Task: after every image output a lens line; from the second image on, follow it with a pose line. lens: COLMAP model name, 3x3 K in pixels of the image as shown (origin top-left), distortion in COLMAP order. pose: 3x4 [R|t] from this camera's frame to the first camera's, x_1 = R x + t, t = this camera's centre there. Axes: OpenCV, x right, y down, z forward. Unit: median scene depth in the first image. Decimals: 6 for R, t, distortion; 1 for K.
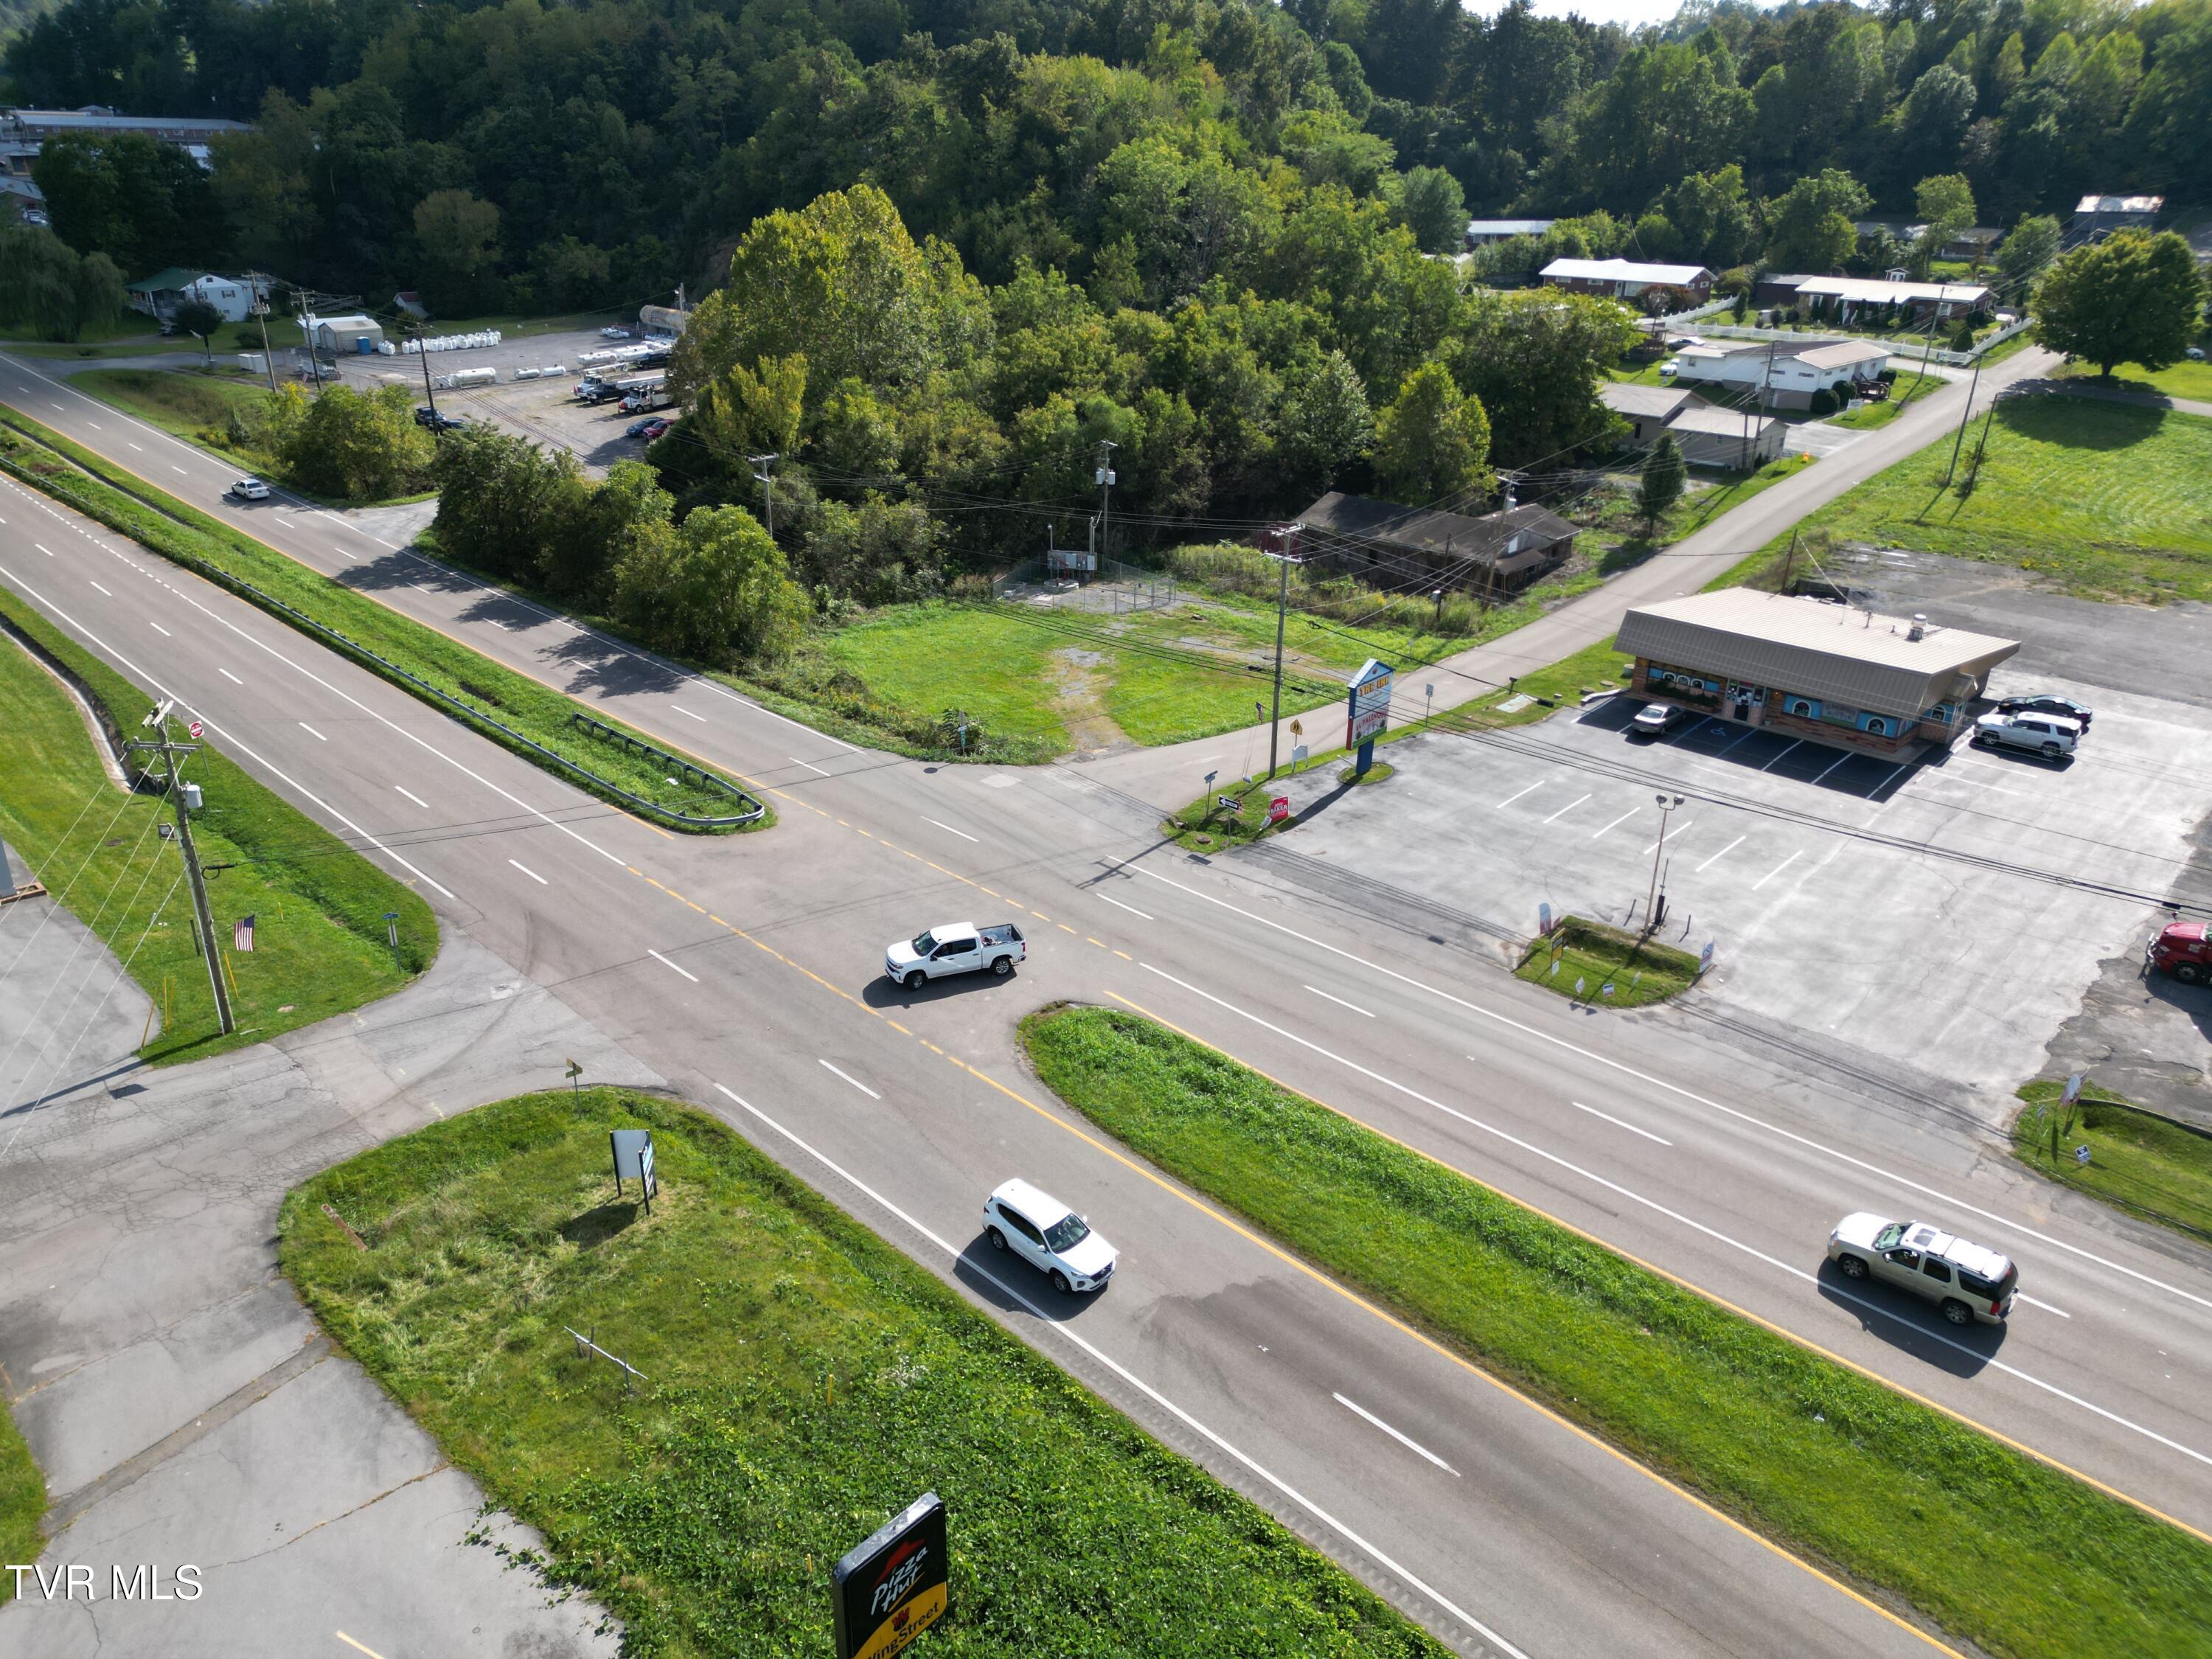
lens RADIAL K [[1537.1, 0, 1107.6], [0, 1537.1, 831.4], [0, 0, 1]] dist [0.080321, -0.078207]
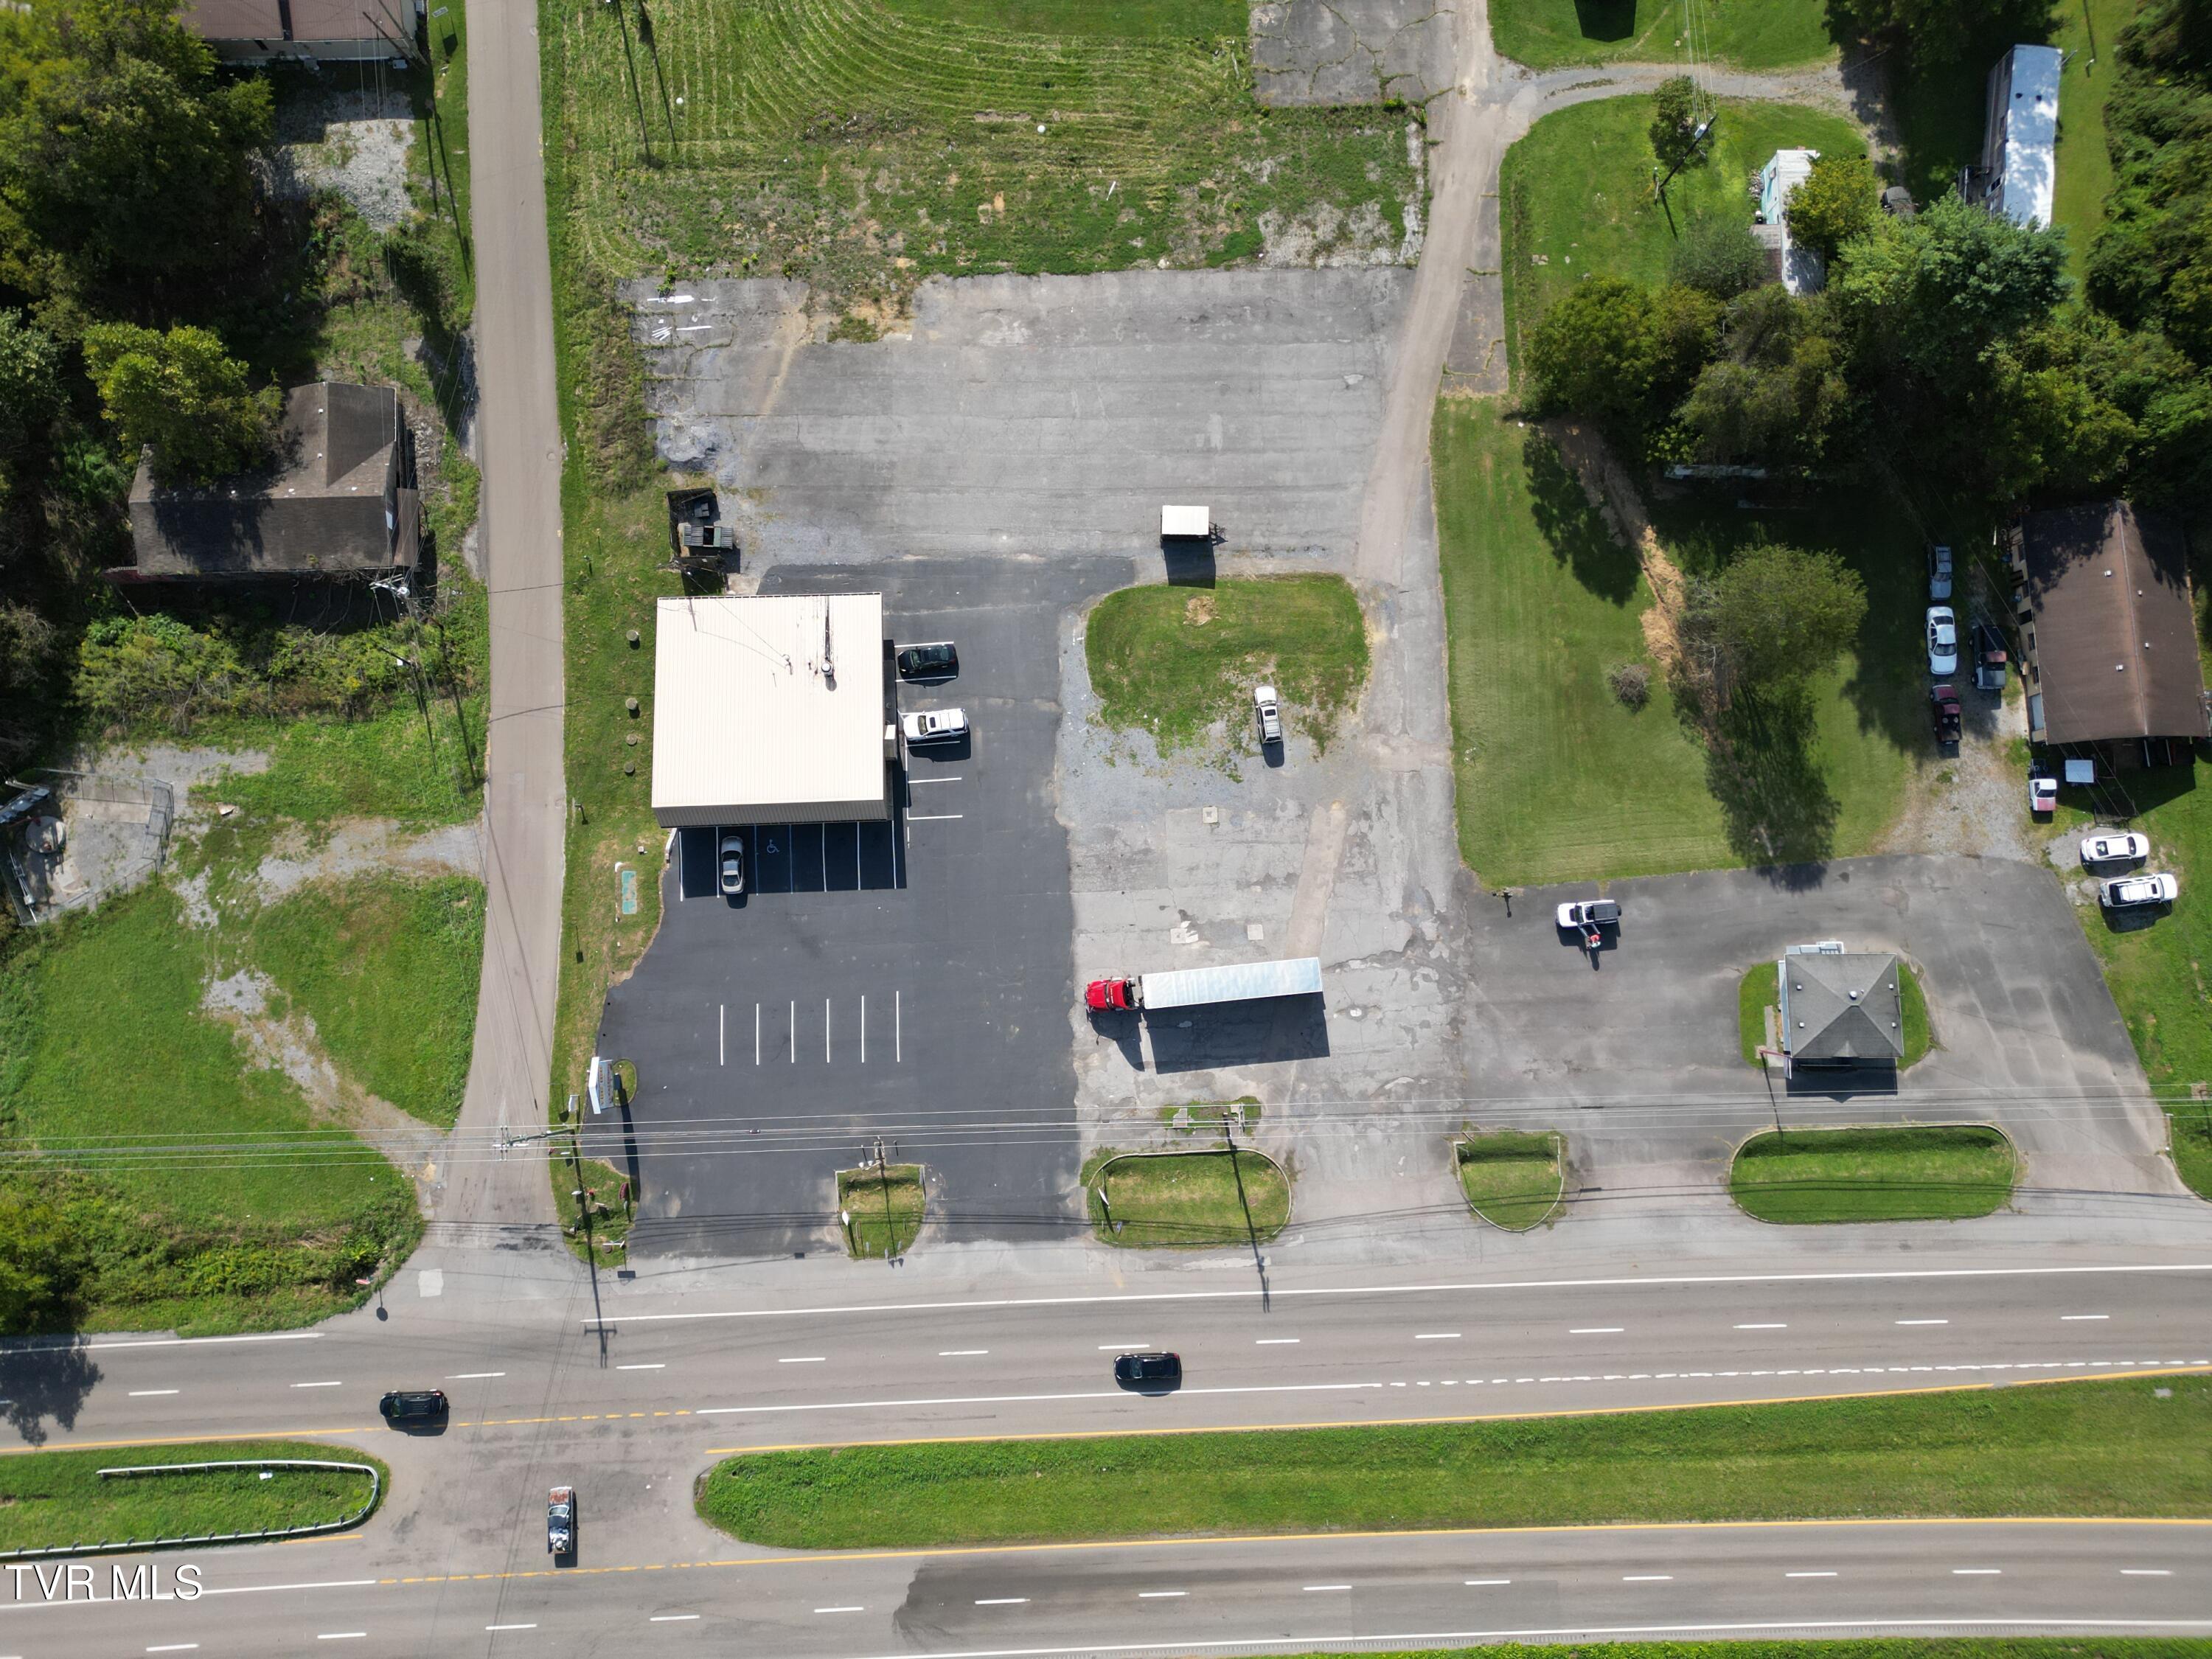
lens RADIAL K [[1537.1, 0, 1107.6], [0, 1537.1, 831.4], [0, 0, 1]] dist [0.080321, -0.078207]
pose [[0.692770, -0.716142, 0.084908, 0.380505], [0.298066, 0.391553, 0.870542, -0.898699], [-0.656678, -0.577777, 0.484714, 0.119917]]
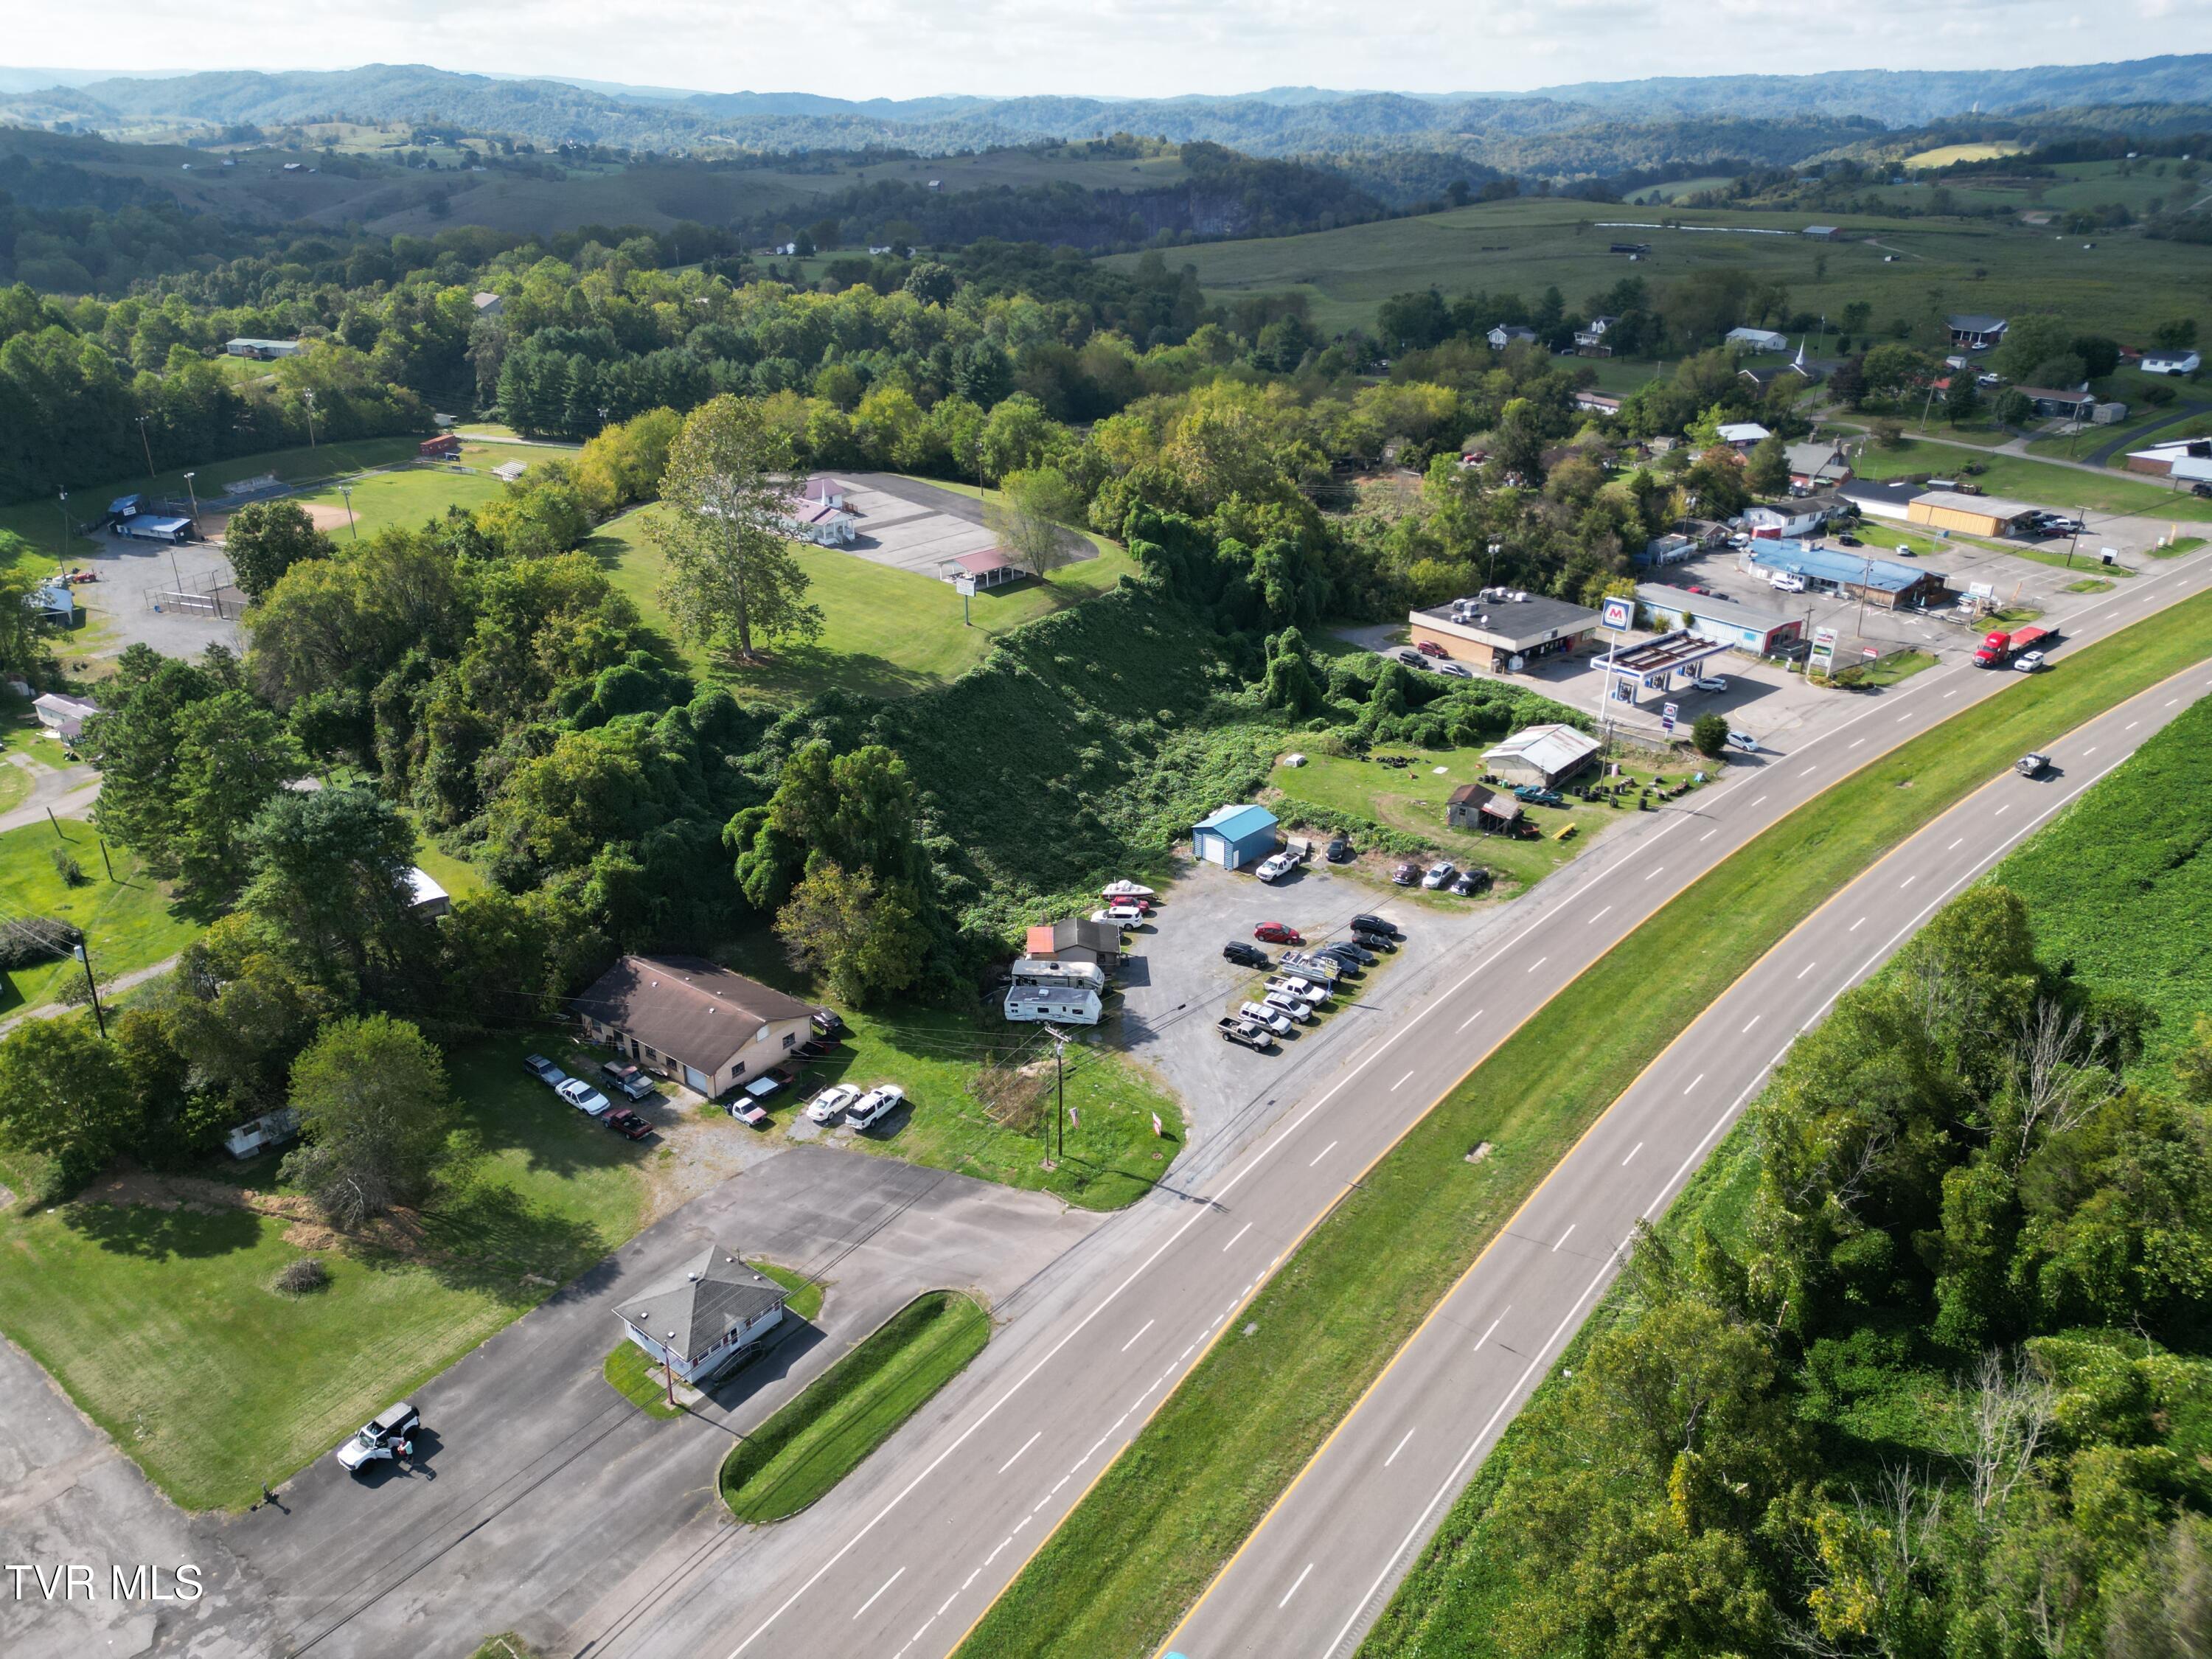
lens RADIAL K [[1537.1, 0, 1107.6], [0, 1537.1, 831.4], [0, 0, 1]] dist [0.080321, -0.078207]
pose [[-0.123889, -0.417383, 0.900246, 0.005083], [0.406013, 0.806495, 0.429791, -0.328725], [-0.905431, 0.418757, 0.069547, -0.150620]]
